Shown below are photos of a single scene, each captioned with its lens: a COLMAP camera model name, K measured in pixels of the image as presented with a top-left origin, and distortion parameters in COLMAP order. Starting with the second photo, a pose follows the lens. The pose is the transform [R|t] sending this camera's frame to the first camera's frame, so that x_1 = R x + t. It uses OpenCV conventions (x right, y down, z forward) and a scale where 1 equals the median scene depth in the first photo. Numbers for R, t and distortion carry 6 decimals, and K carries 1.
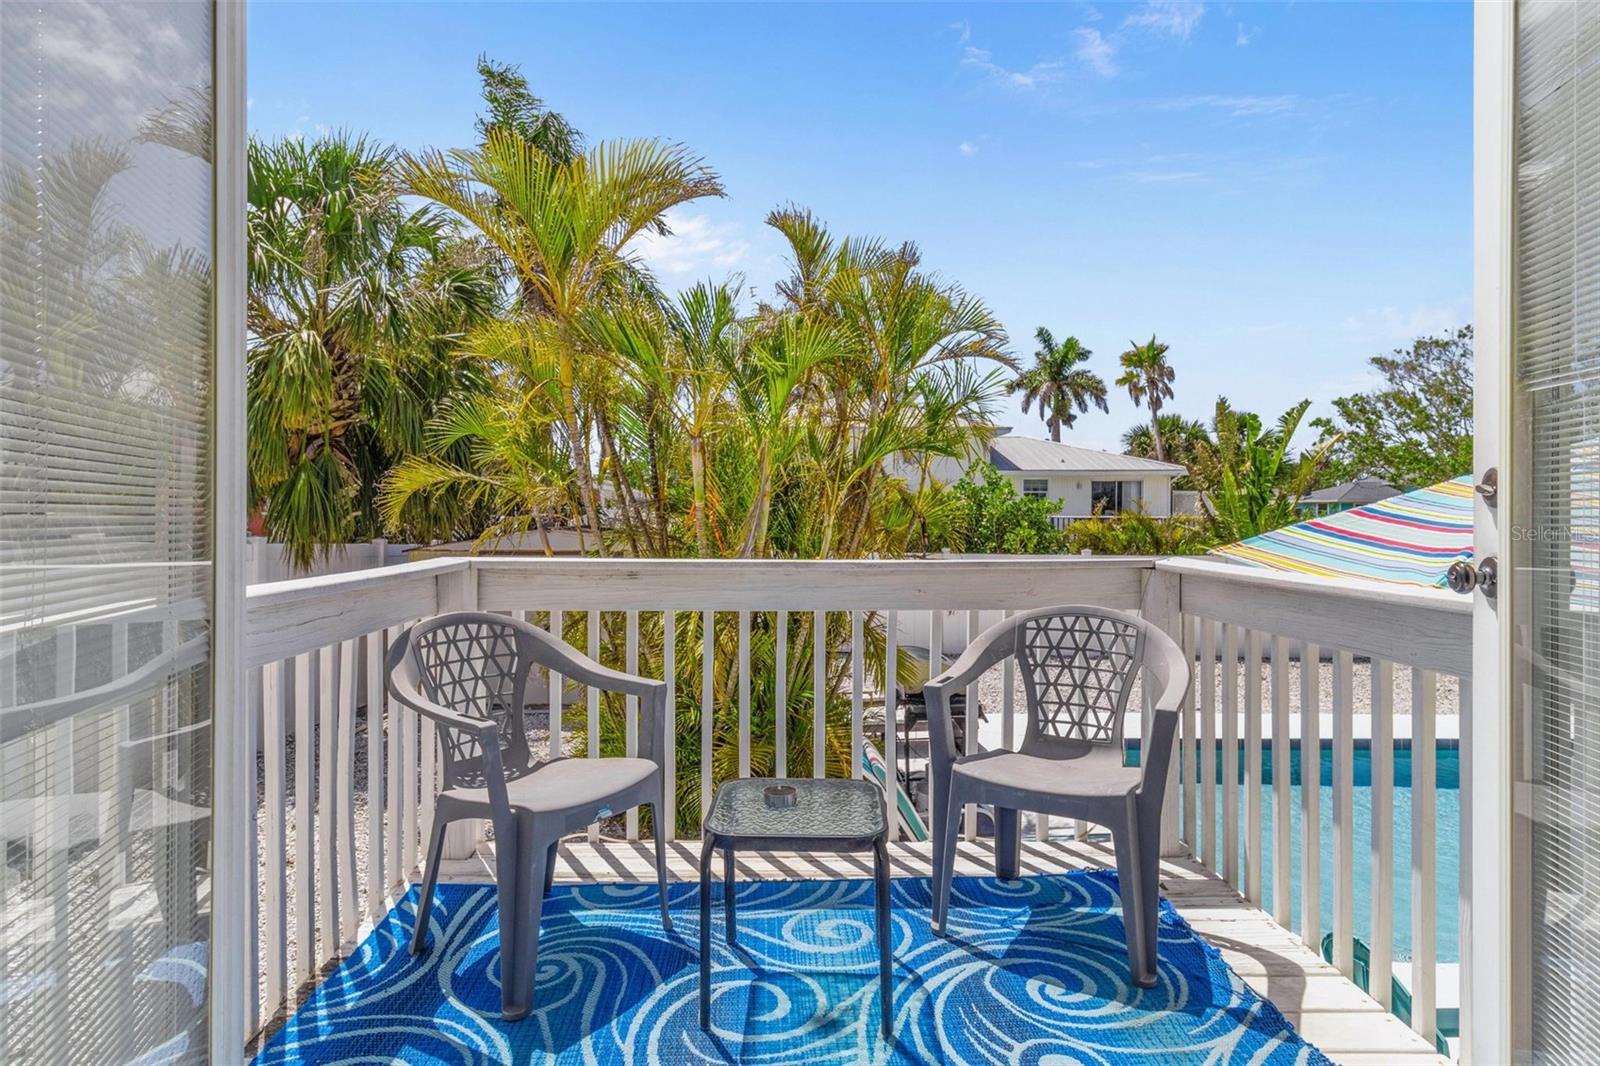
lens RADIAL K [[958.8, 0, 797.7], [0, 958.8, 523.4], [0, 0, 1]] dist [-0.000236, -0.000282]
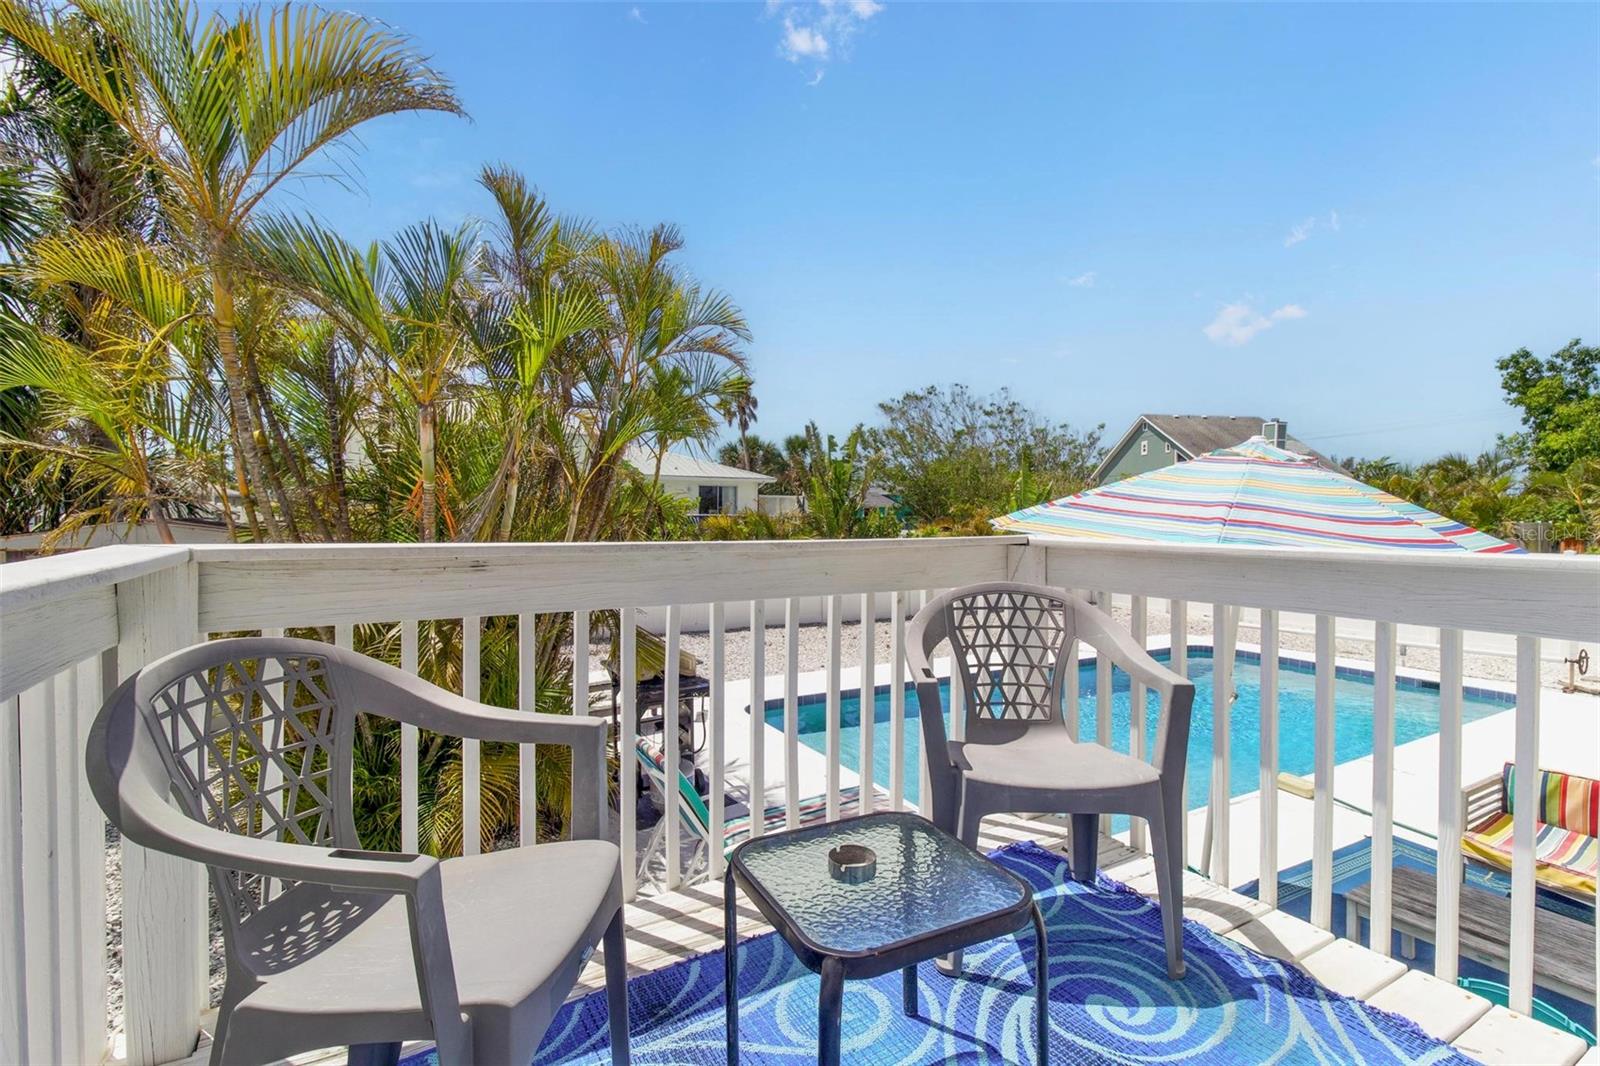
lens RADIAL K [[760.5, 0, 803.2], [0, 760.5, 533.1], [0, 0, 1]] dist [0.004982, -0.001588]
pose [[0.859137, -0.007869, 0.511685, -0.272349], [0.003948, 0.999954, 0.008749, 0.027760], [-0.511730, -0.005496, 0.859129, 0.432628]]
